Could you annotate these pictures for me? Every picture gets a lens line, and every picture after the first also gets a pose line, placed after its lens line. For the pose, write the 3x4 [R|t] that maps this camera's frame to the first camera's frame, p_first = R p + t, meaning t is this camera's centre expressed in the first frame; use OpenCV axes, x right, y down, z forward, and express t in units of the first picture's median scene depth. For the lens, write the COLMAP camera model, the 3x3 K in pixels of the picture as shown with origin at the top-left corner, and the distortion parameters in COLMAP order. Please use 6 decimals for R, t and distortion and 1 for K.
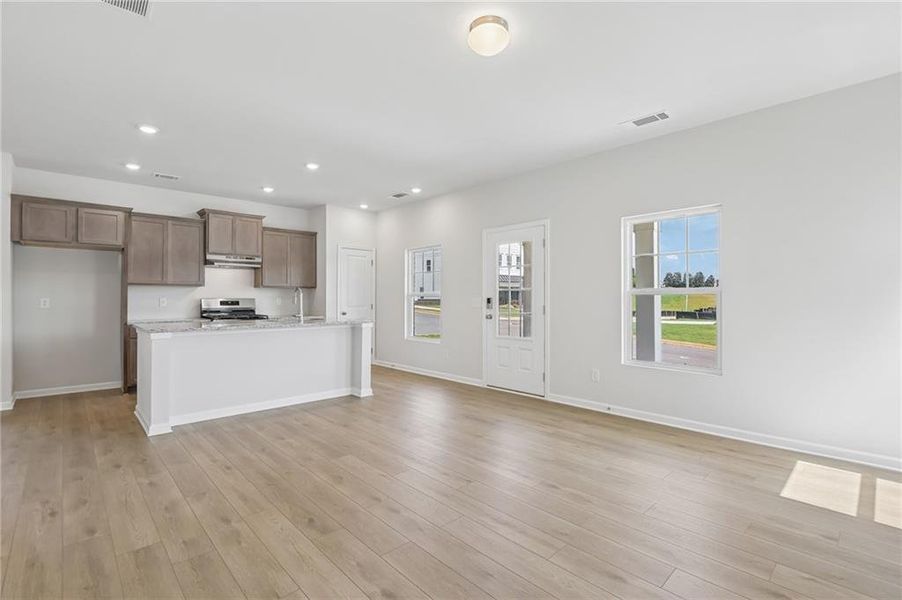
lens RADIAL K [[419.3, 0, 454.1], [0, 419.3, 299.4], [0, 0, 1]] dist [-0.010124, -0.000438]
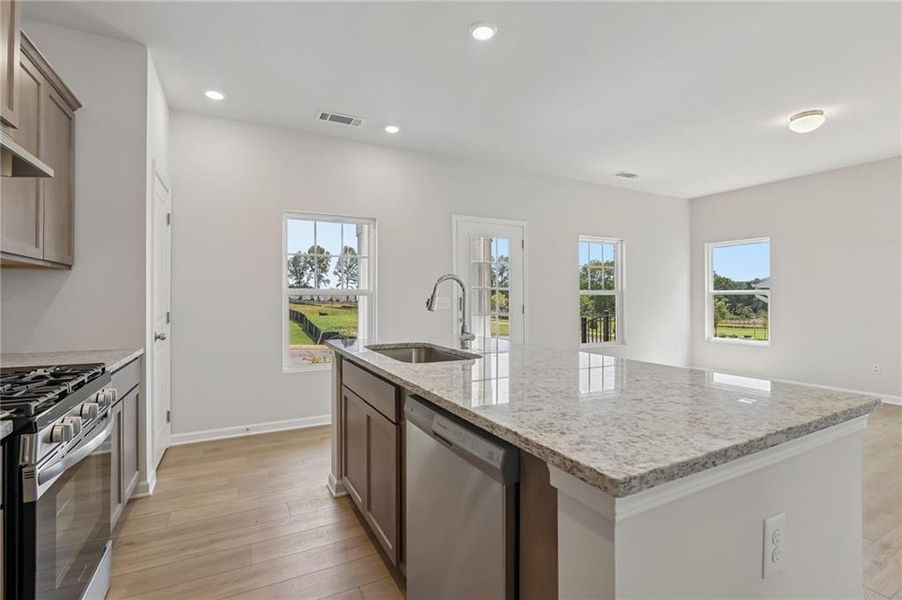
lens RADIAL K [[419.3, 0, 454.1], [0, 419.3, 299.4], [0, 0, 1]] dist [-0.010124, -0.000438]
pose [[0.258900, -0.004796, 0.965892, -0.824361], [0.005569, 0.999978, 0.003473, -0.003532], [-0.965888, 0.004480, 0.258921, 0.899165]]
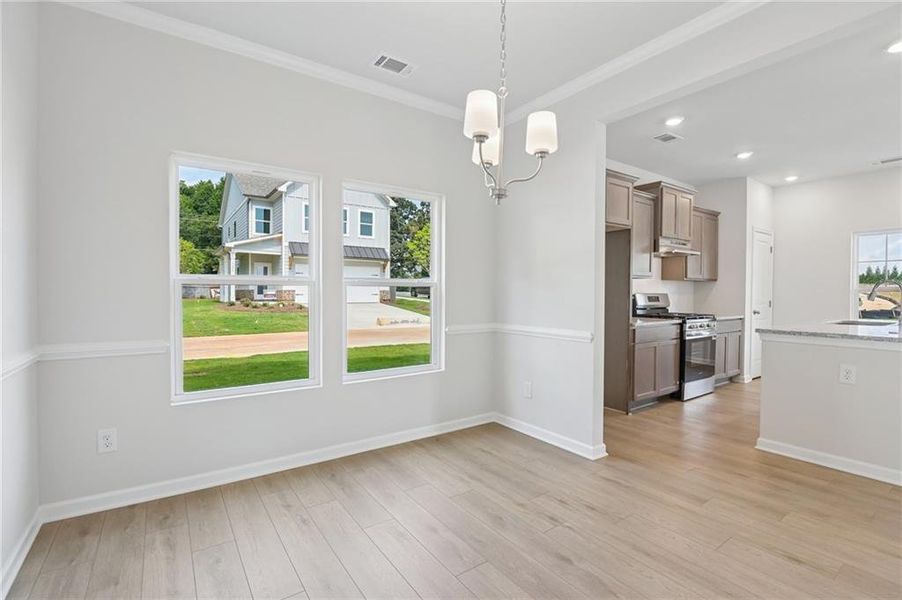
lens RADIAL K [[420.8, 0, 451.0], [0, 420.8, 300.0], [0, 0, 1]] dist [-0.000619, 0.000035]
pose [[0.993328, 0.002245, -0.115306, -1.080648], [-0.000789, 0.999919, 0.012675, 0.000224], [0.115325, -0.012499, 0.993249, 0.187932]]
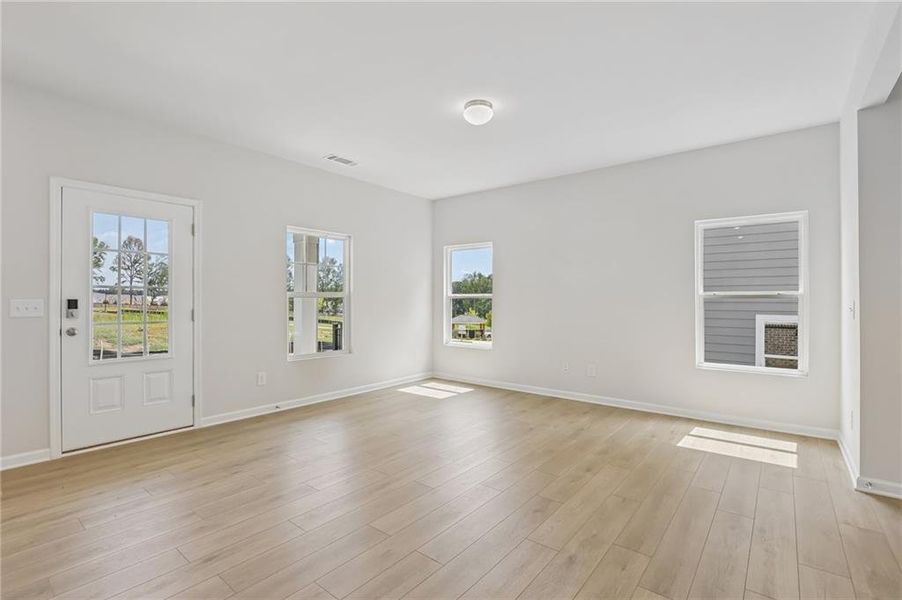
lens RADIAL K [[419.3, 0, 454.1], [0, 419.3, 299.4], [0, 0, 1]] dist [-0.010124, -0.000438]
pose [[-0.152256, 0.002265, 0.988339, -0.631875], [-0.000842, 0.999997, -0.002421, -0.002448], [-0.988341, -0.001200, -0.152253, 0.635839]]
